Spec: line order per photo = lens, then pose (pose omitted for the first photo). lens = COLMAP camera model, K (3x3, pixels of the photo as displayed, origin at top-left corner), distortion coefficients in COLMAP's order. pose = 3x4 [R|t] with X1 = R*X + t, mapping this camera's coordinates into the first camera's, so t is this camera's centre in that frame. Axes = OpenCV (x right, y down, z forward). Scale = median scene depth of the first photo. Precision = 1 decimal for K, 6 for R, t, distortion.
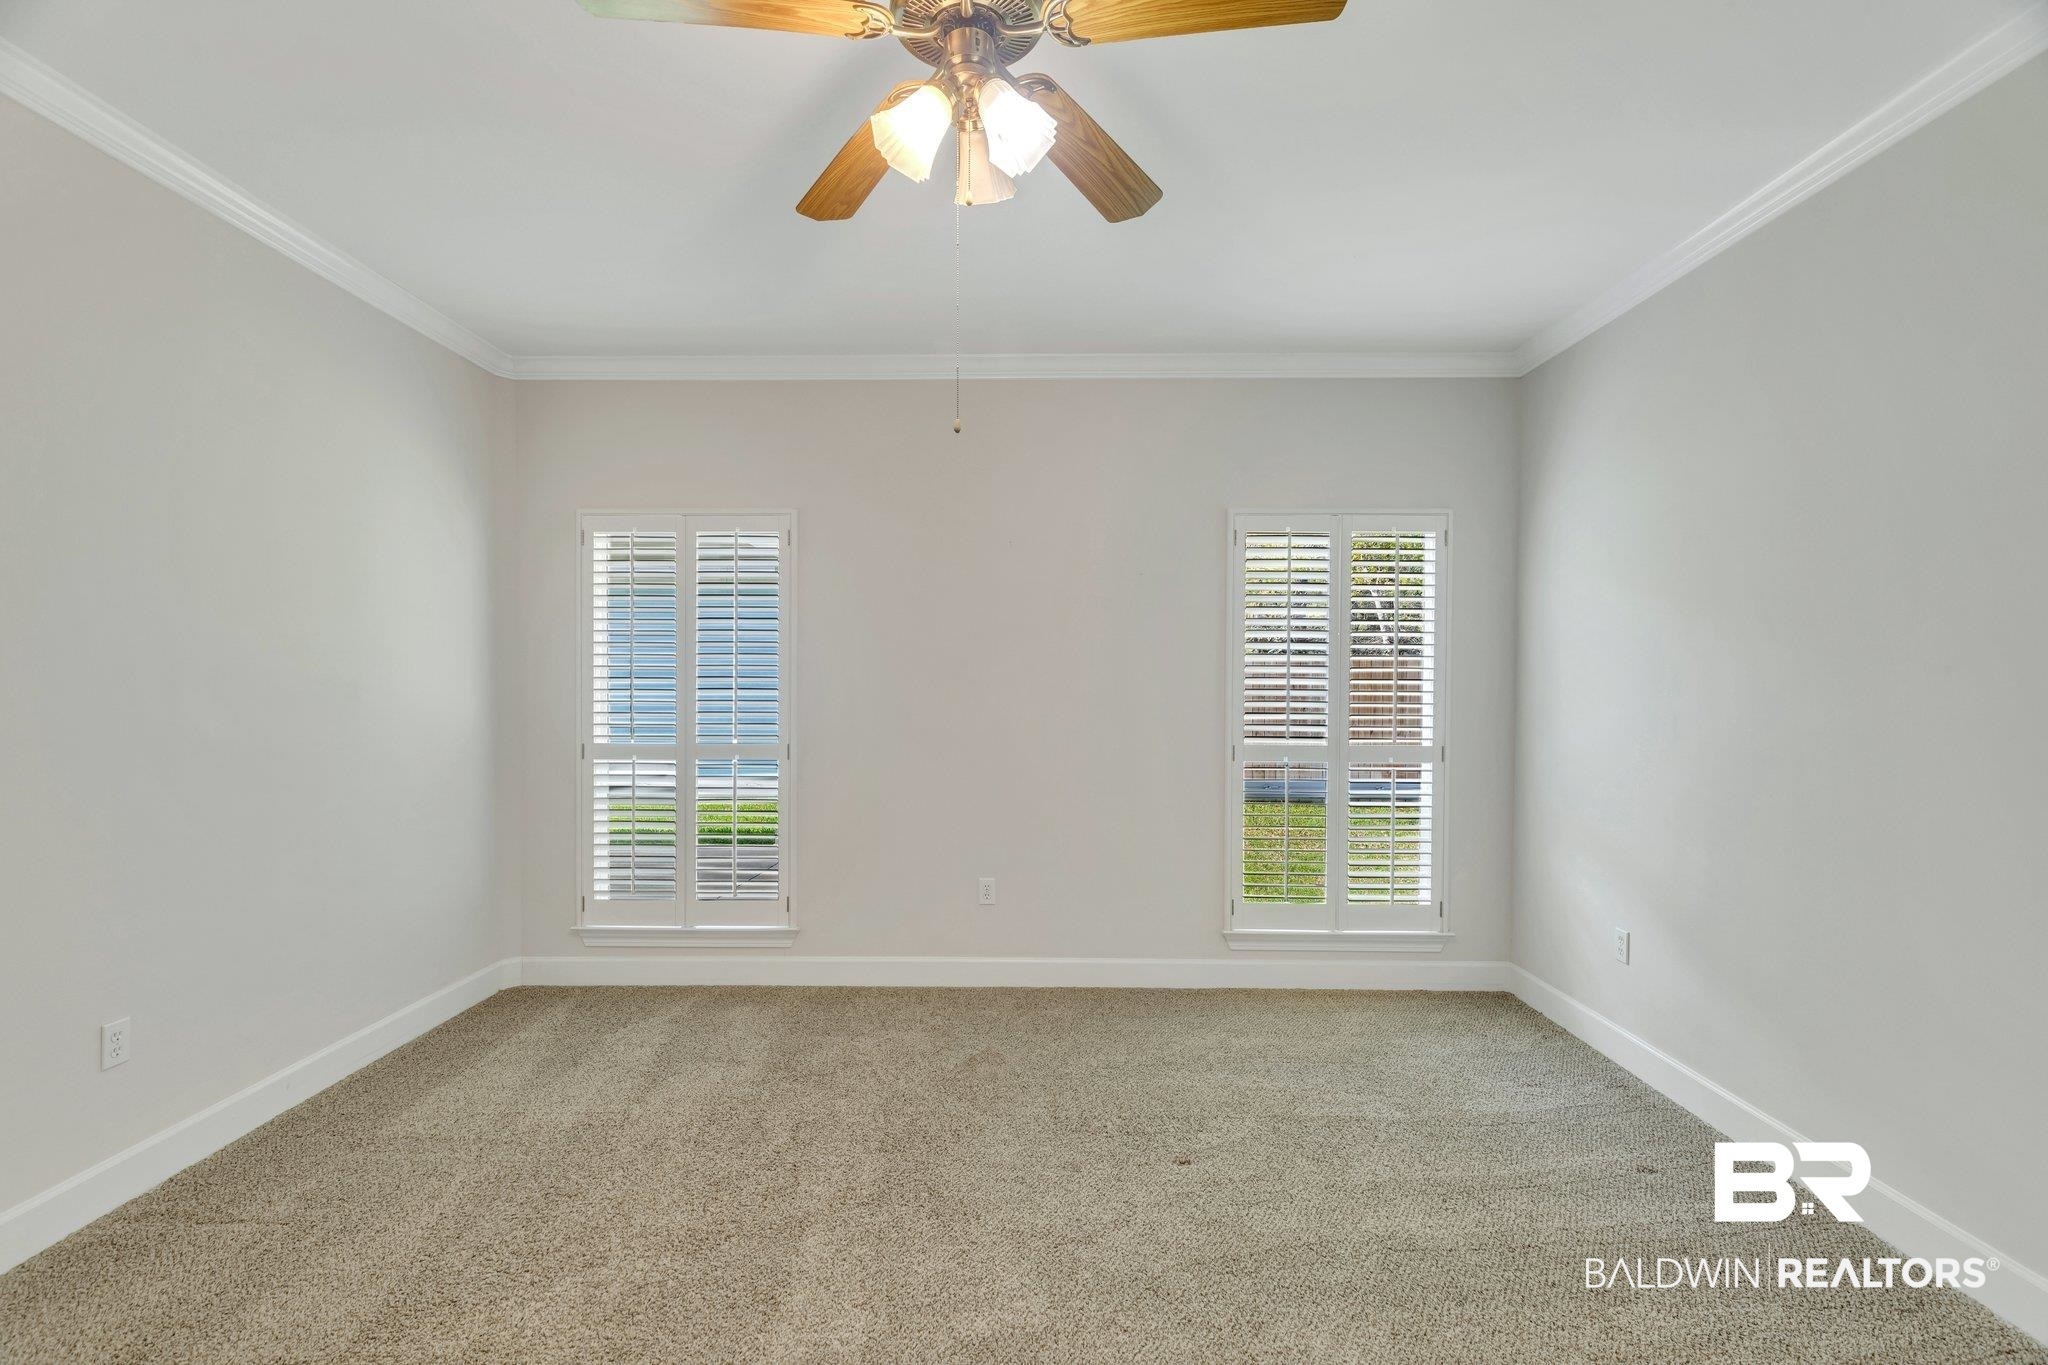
lens RADIAL K [[928.4, 0, 1027.1], [0, 928.4, 691.6], [0, 0, 1]] dist [0.009429, -0.001775]
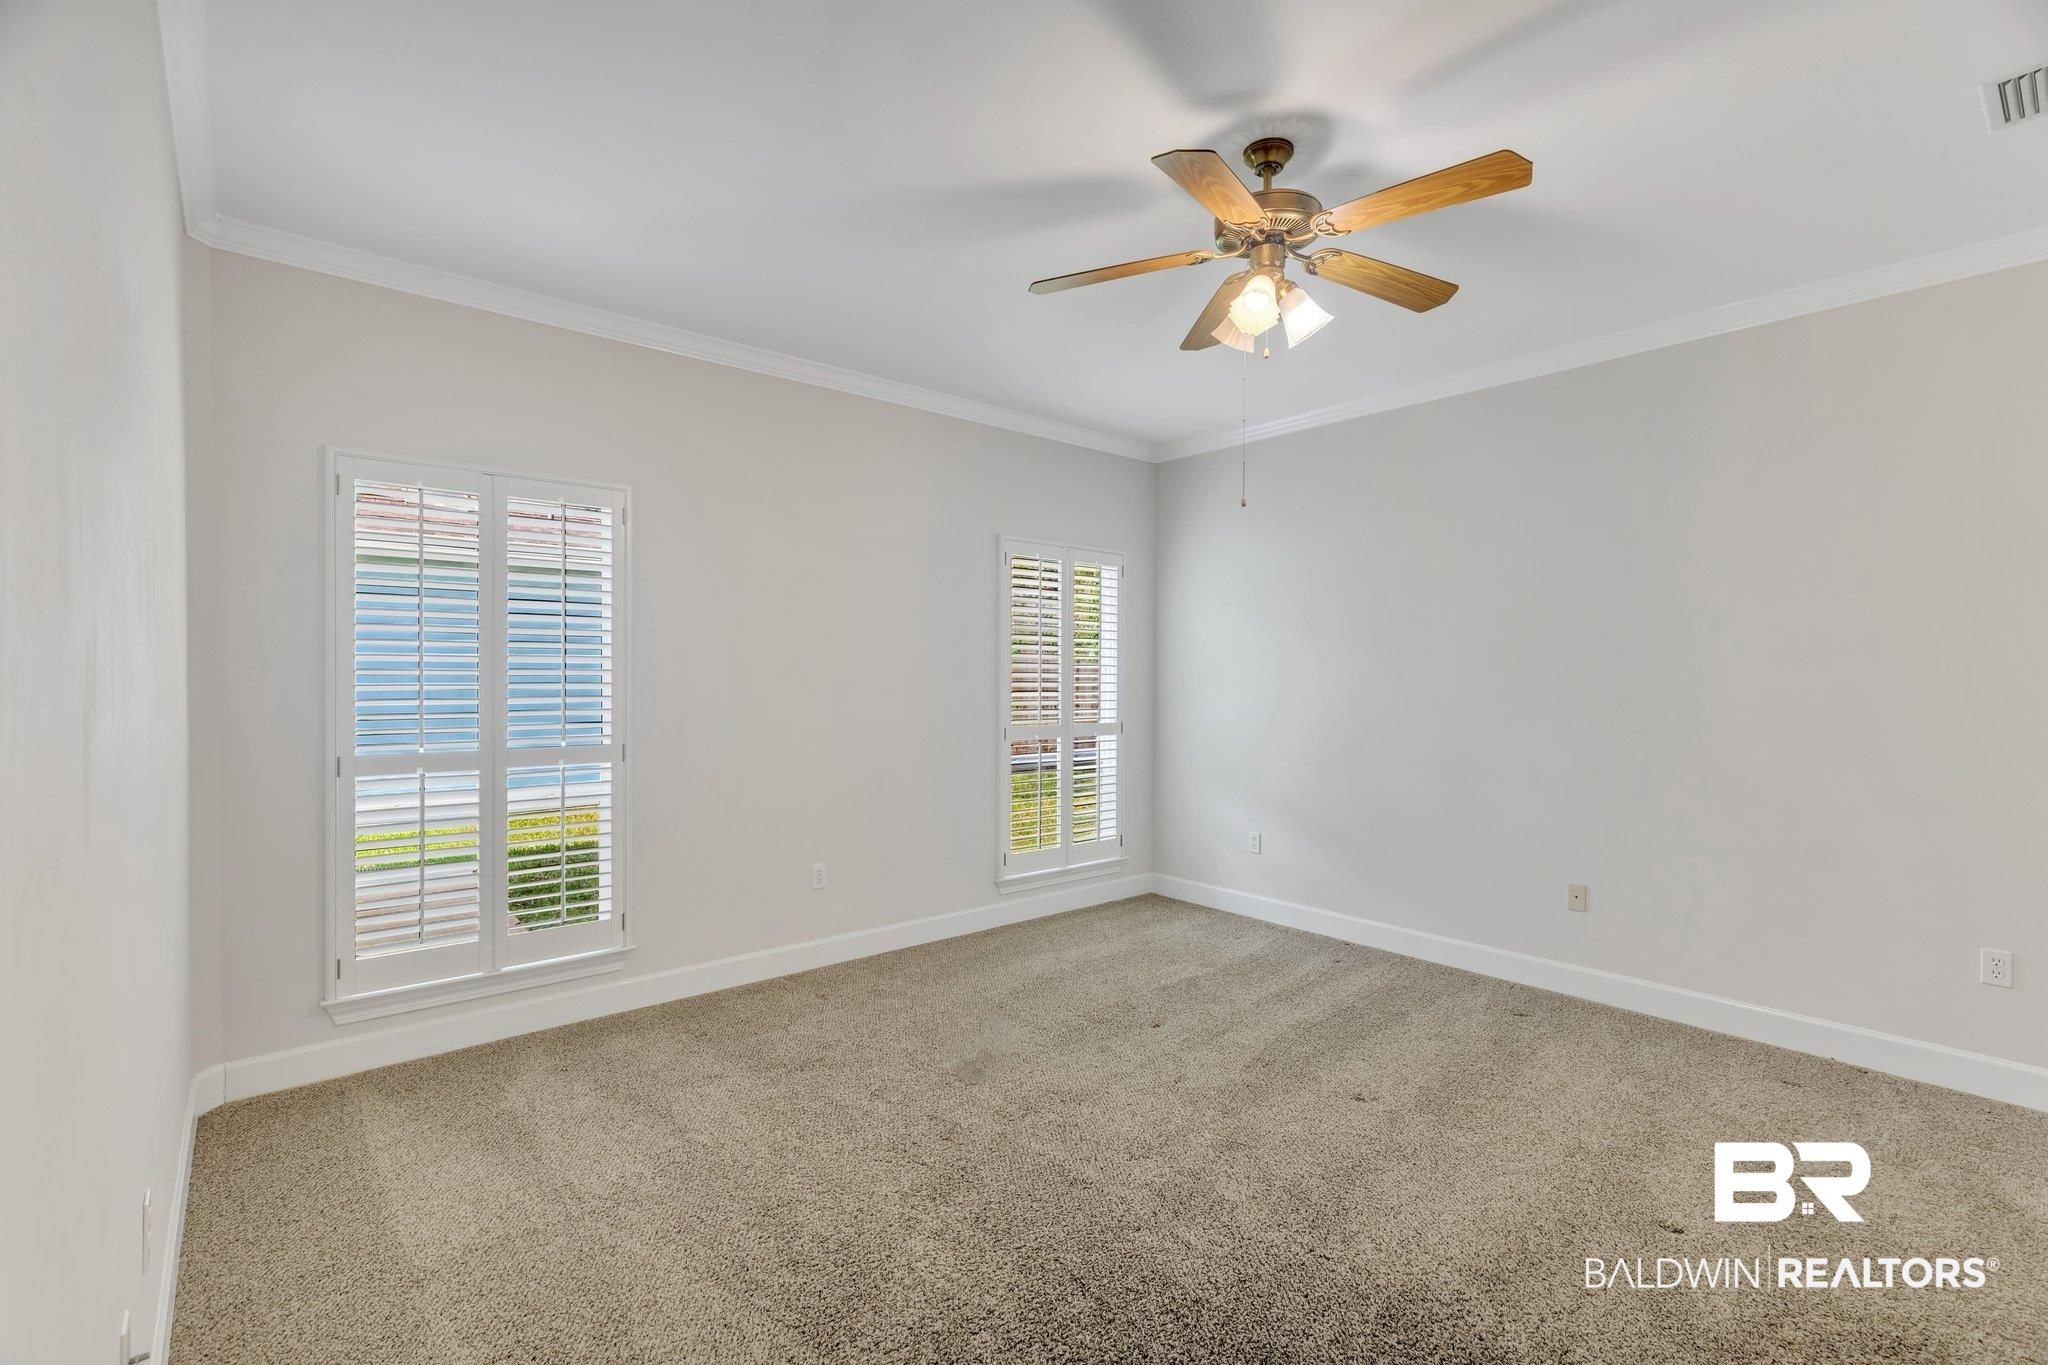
lens RADIAL K [[928.4, 0, 1026.4], [0, 928.4, 676.1], [0, 0, 1]] dist [0.009429, -0.001775]
pose [[0.748878, 0.000271, 0.662708, -0.573298], [0.005670, 0.999961, -0.006815, -0.001145], [-0.662684, 0.008861, 0.748847, 0.062601]]
